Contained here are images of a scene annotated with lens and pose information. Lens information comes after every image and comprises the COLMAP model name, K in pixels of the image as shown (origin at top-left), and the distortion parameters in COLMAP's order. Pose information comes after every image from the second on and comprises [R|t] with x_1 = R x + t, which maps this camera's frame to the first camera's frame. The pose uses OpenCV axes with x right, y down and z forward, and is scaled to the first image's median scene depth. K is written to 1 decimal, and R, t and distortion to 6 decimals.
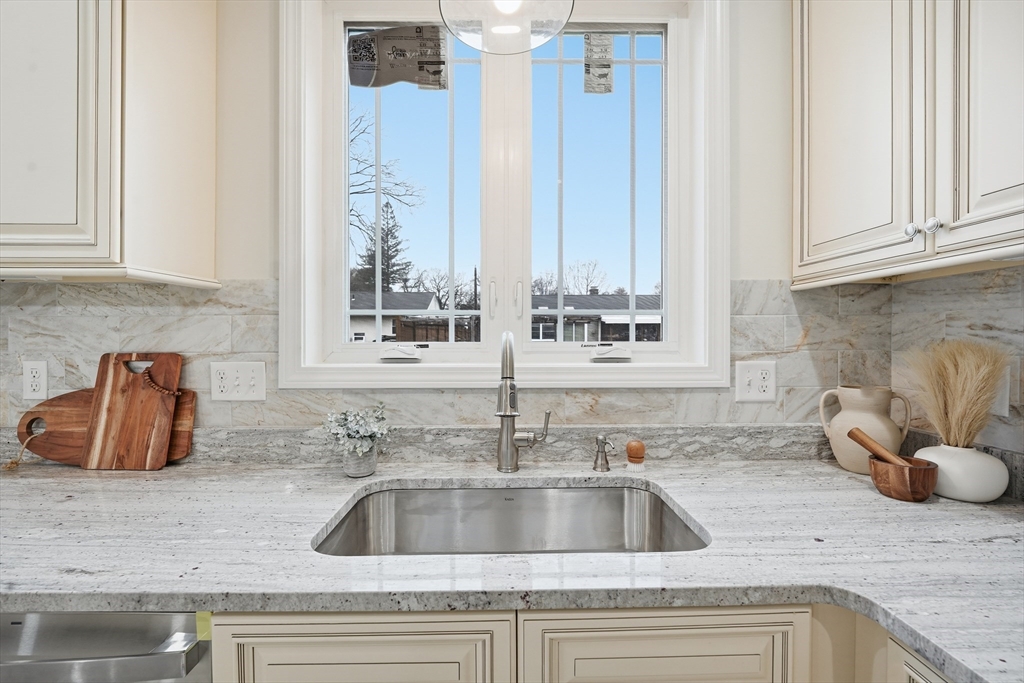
lens RADIAL K [[425.2, 0, 515.4], [0, 425.2, 338.1], [0, 0, 1]] dist [0.003814, -0.000577]
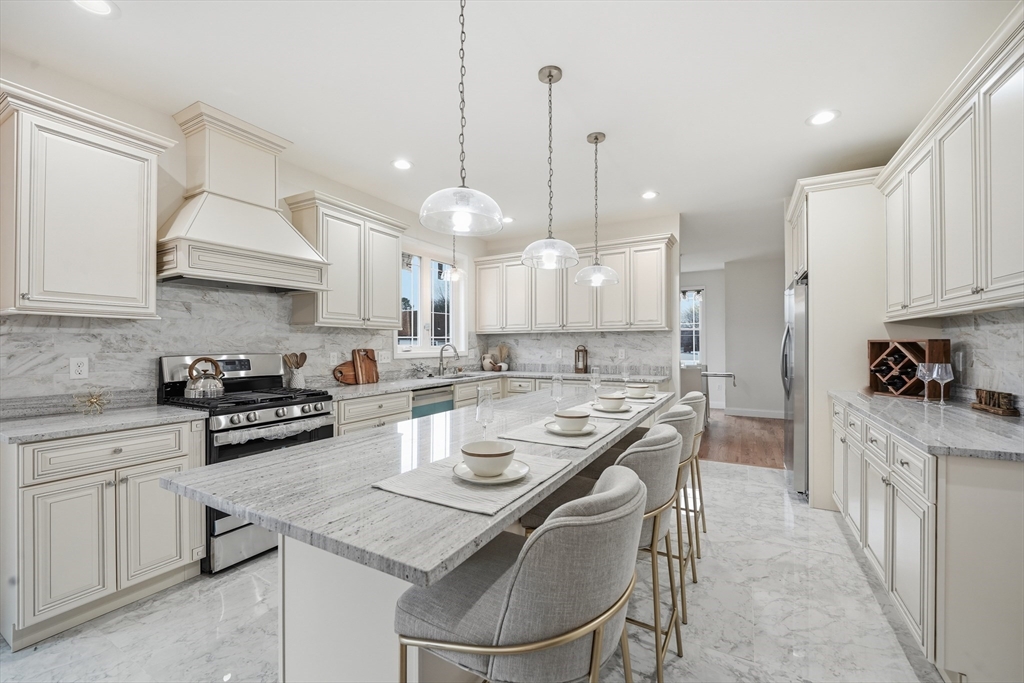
lens RADIAL K [[425.2, 0, 511.5], [0, 425.2, 342.5], [0, 0, 1]] dist [0.003814, -0.000577]
pose [[0.505233, 0.002036, 0.862981, -3.125007], [0.006027, 0.999965, -0.005888, 0.007117], [-0.862962, 0.008176, 0.505203, -1.645092]]
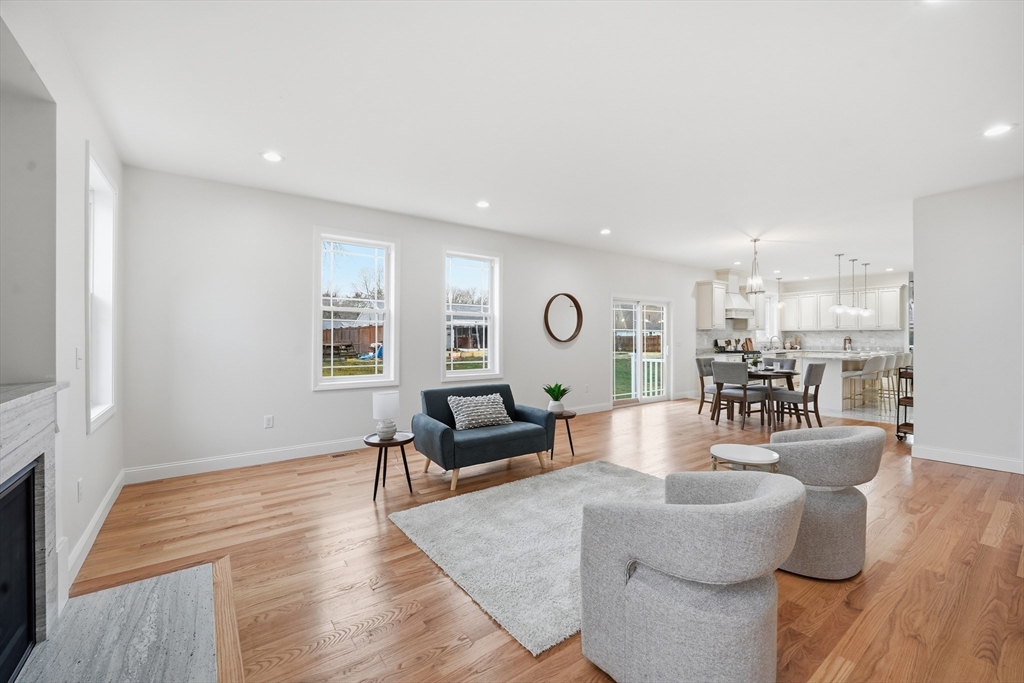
lens RADIAL K [[425.2, 0, 514.3], [0, 425.2, 336.8], [0, 0, 1]] dist [0.003814, -0.000577]
pose [[0.812058, -0.003657, 0.583565, -9.084567], [0.005449, 0.999984, -0.001316, -0.007344], [-0.583551, 0.004249, 0.812065, -3.042856]]
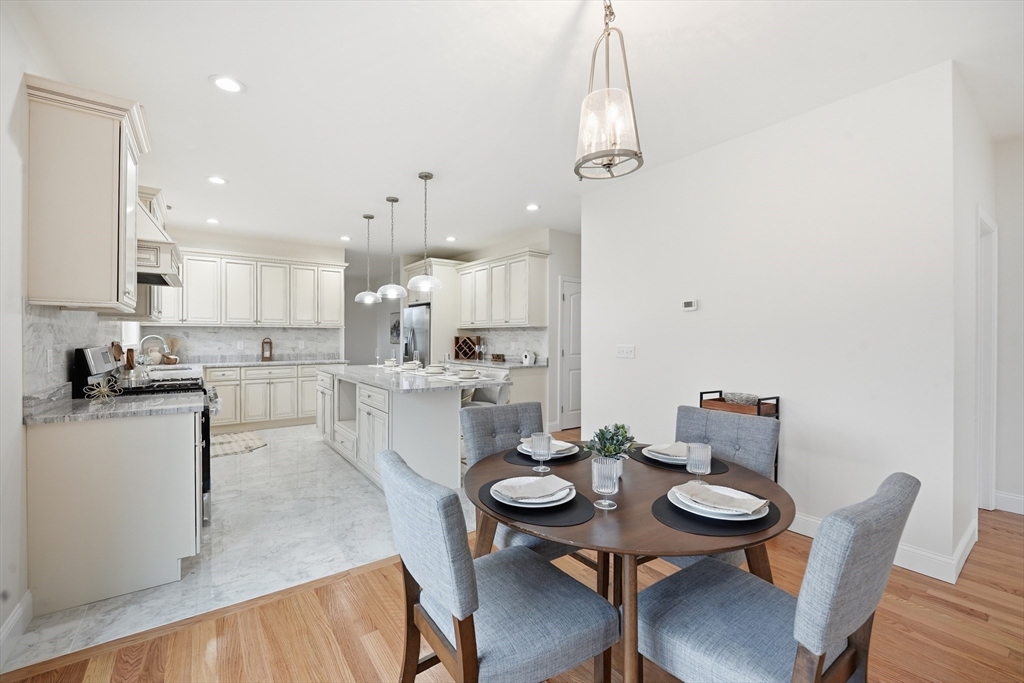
lens RADIAL K [[425.2, 0, 510.3], [0, 425.2, 338.8], [0, 0, 1]] dist [0.003814, -0.000577]
pose [[-0.567396, -0.005043, 0.823430, -4.864933], [-0.000681, 0.999984, 0.005655, -0.006606], [-0.823445, 0.002648, -0.567390, 0.238626]]
